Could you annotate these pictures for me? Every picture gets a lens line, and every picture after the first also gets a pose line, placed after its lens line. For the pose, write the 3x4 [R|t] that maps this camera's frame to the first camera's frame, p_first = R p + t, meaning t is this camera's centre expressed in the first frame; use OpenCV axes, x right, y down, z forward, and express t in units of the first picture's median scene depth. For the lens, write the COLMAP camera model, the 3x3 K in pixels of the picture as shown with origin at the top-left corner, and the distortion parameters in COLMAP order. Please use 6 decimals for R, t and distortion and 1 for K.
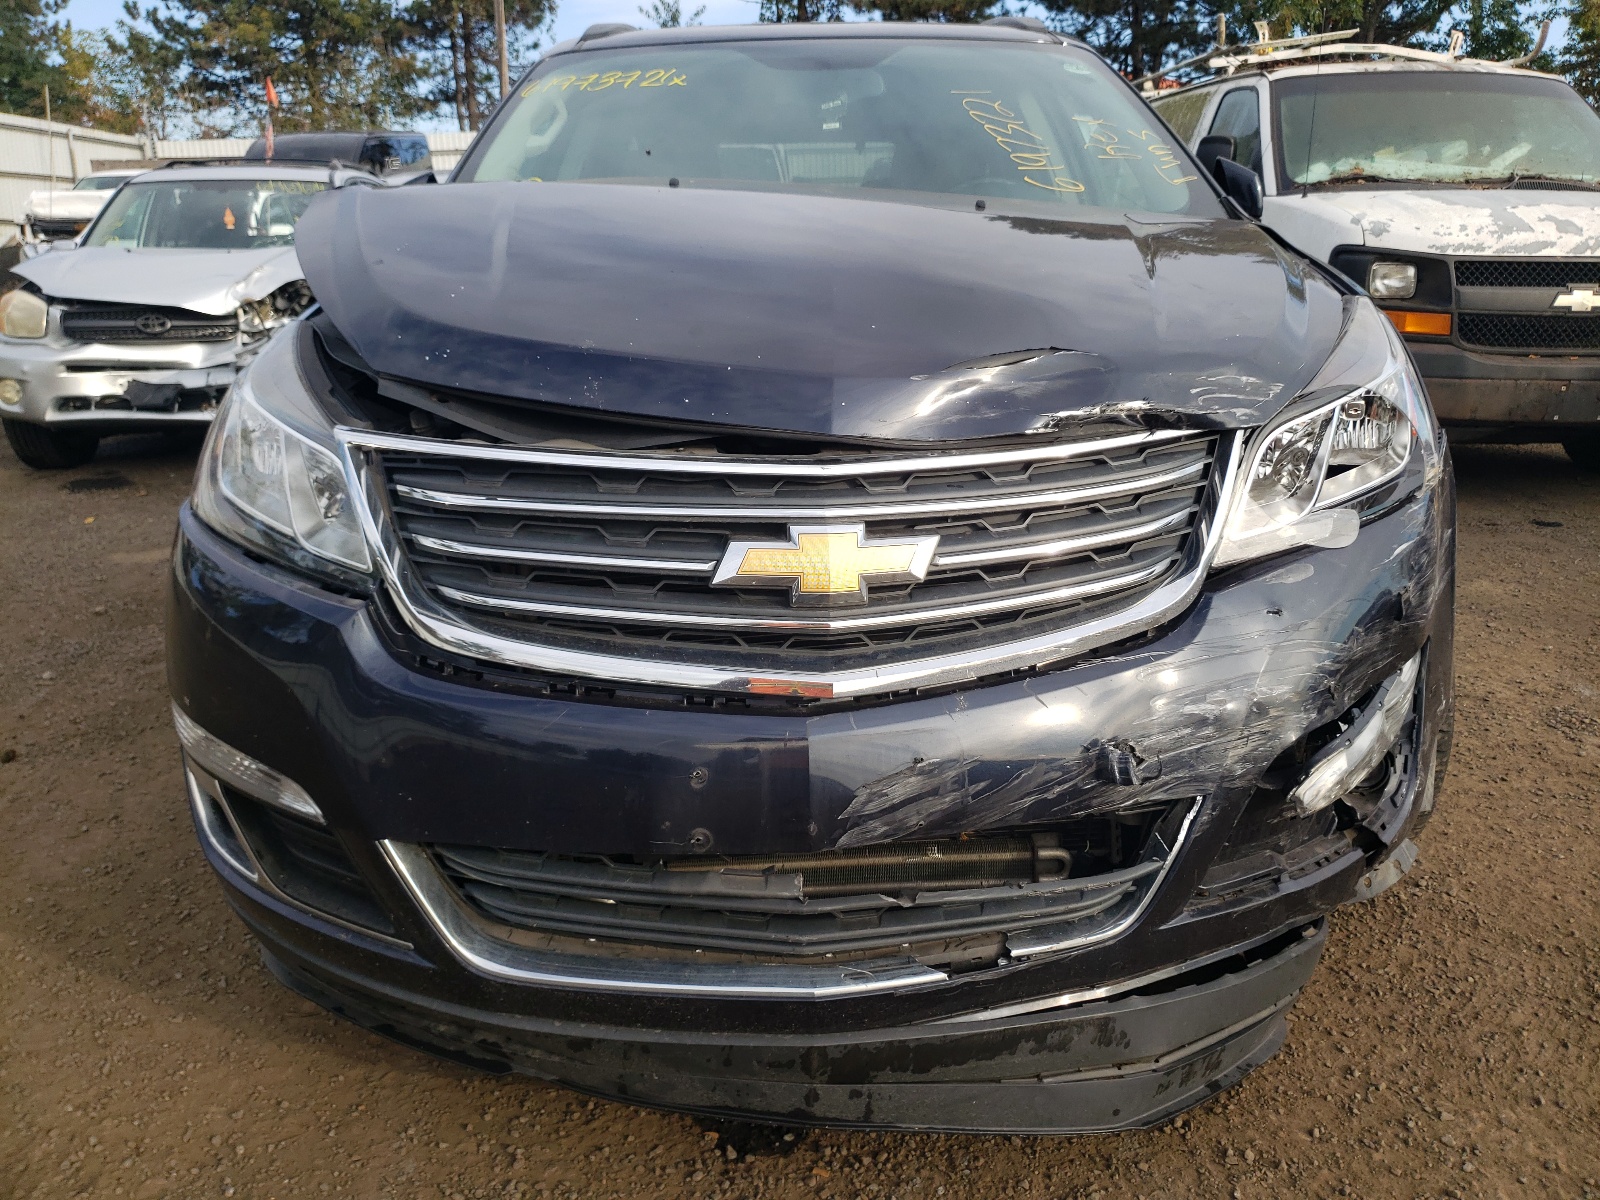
lens RADIAL K [[1209.9, 0, 806.2], [0, 1209.9, 596.7], [0, 0, 1]] dist [0.007825, -0.015871]
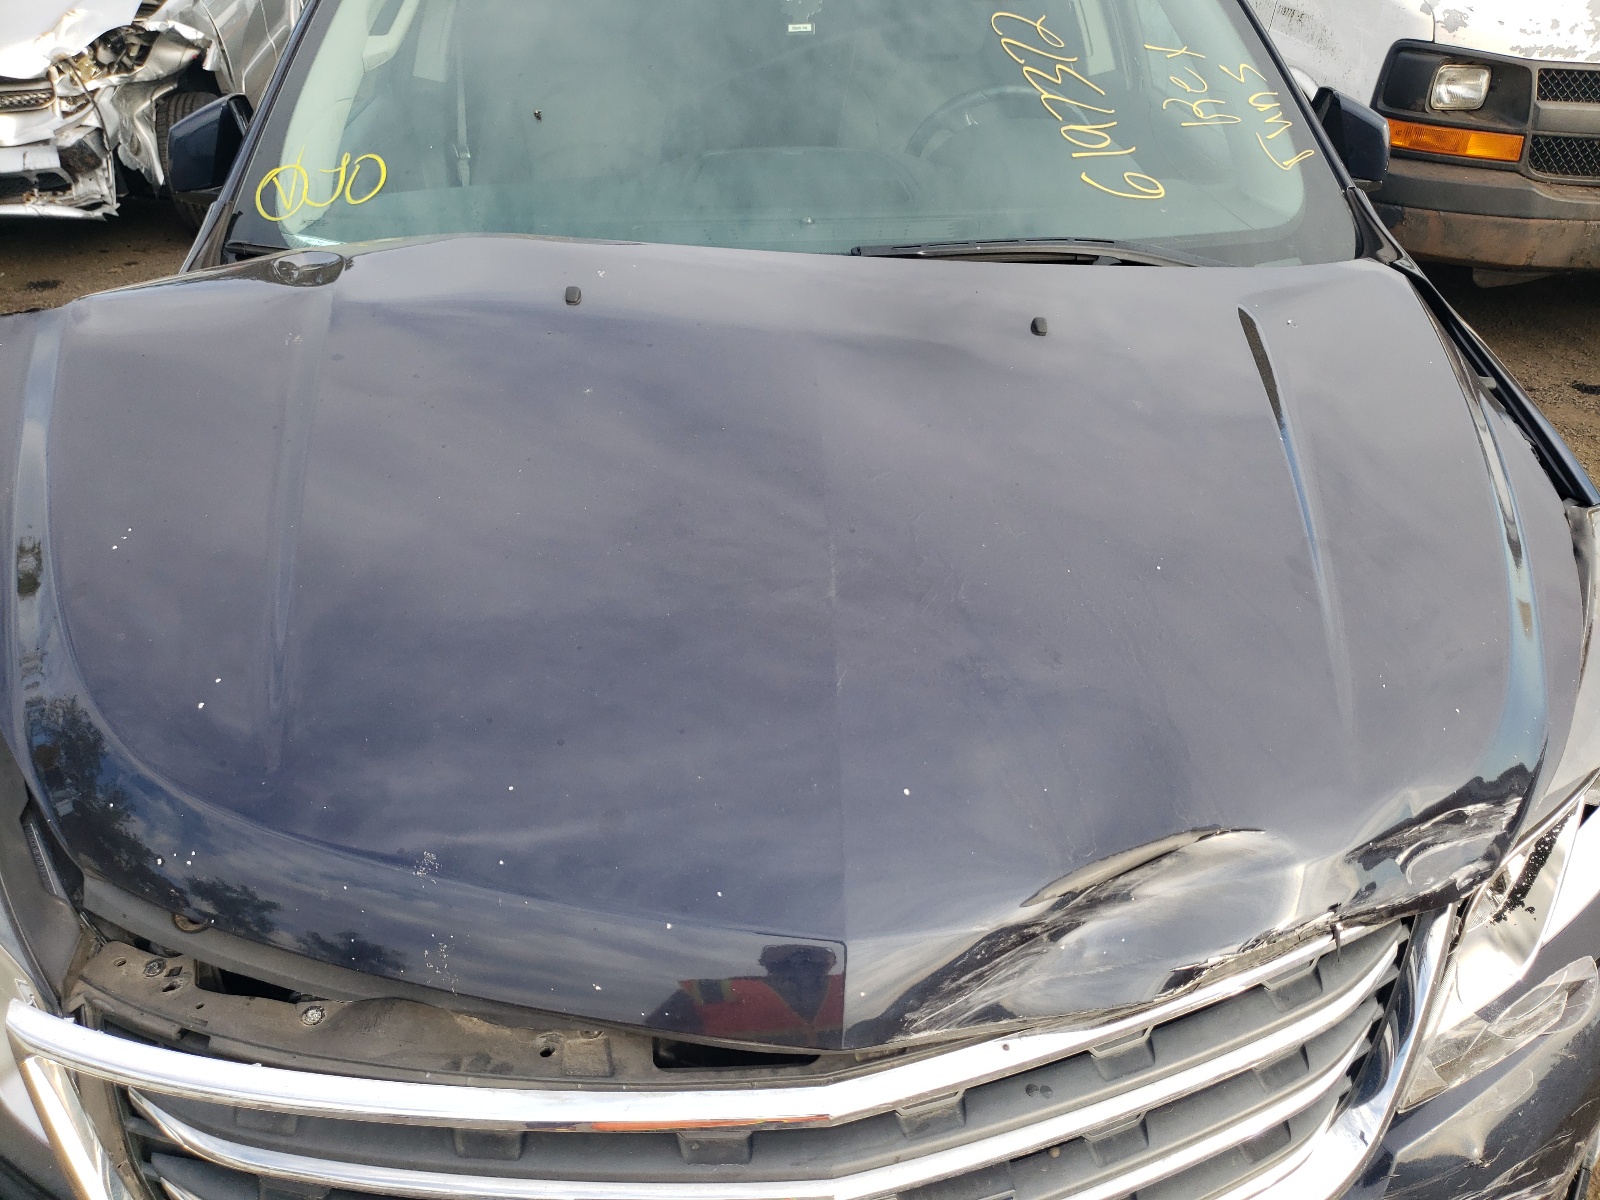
lens RADIAL K [[1209.9, 0, 797.3], [0, 1209.9, 601.5], [0, 0, 1]] dist [0.007825, -0.015871]
pose [[0.999057, -0.002758, 0.043341, -0.006626], [-0.008906, 0.963762, 0.266614, -0.141183], [-0.042506, -0.266748, 0.962828, 0.129651]]
